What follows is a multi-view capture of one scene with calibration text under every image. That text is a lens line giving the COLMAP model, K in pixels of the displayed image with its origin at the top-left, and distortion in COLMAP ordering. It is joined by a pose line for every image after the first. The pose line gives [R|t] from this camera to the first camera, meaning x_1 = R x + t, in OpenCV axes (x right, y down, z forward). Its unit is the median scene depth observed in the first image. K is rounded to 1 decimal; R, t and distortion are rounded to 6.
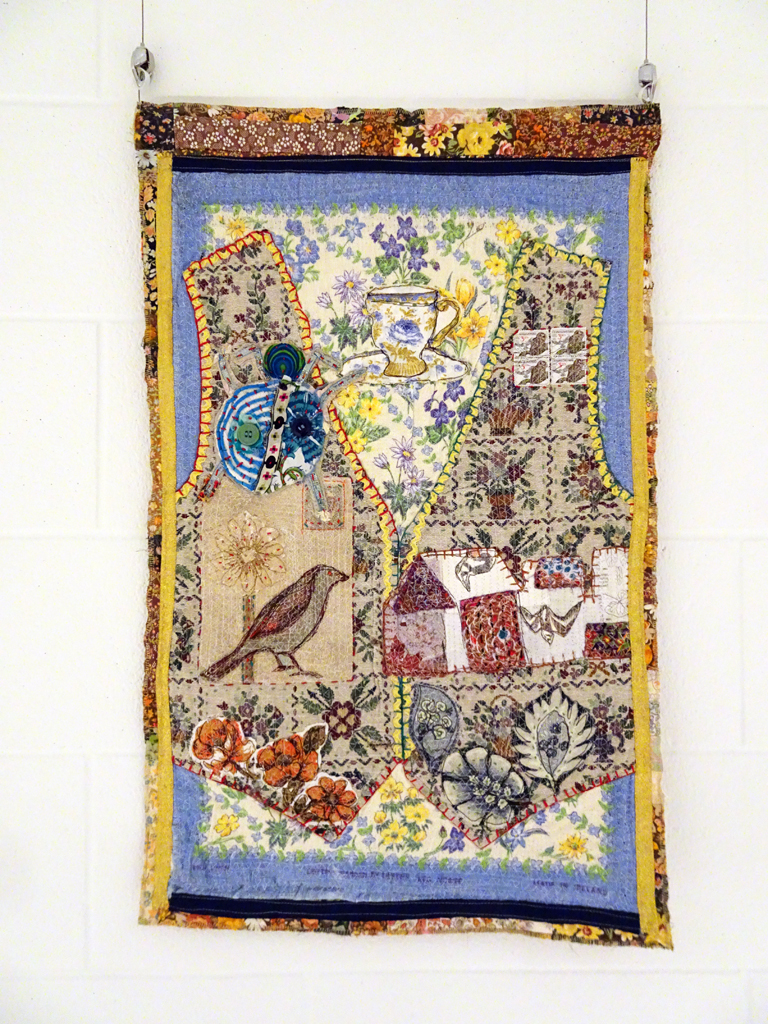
lens RADIAL K [[718.0, 0, 384.0], [0, 718.0, 512.0], [0, 0, 1]] dist [-0.066282, 0.003066]
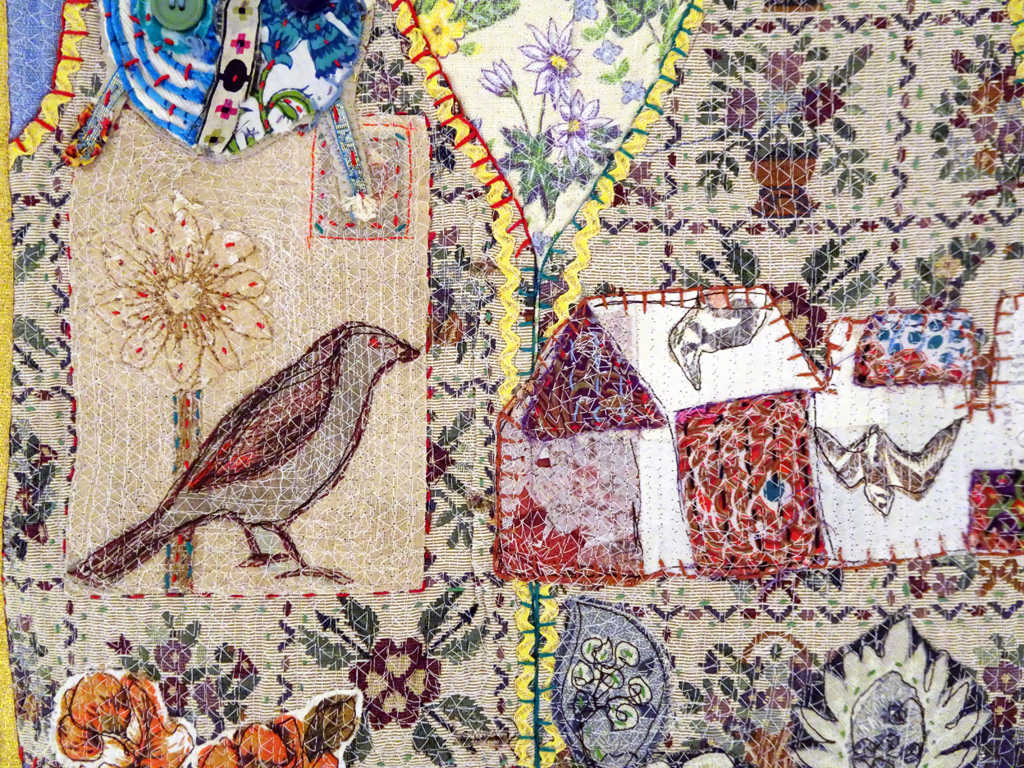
lens RADIAL K [[718.0, 0, 512.0], [0, 718.0, 384.0], [0, 0, 1]] dist [-0.066282, 0.003066]
pose [[0.999690, 0.017174, -0.018041, 0.015195], [-0.015619, 0.996420, 0.083081, 0.074644], [0.019403, -0.082773, 0.996379, 0.581874]]
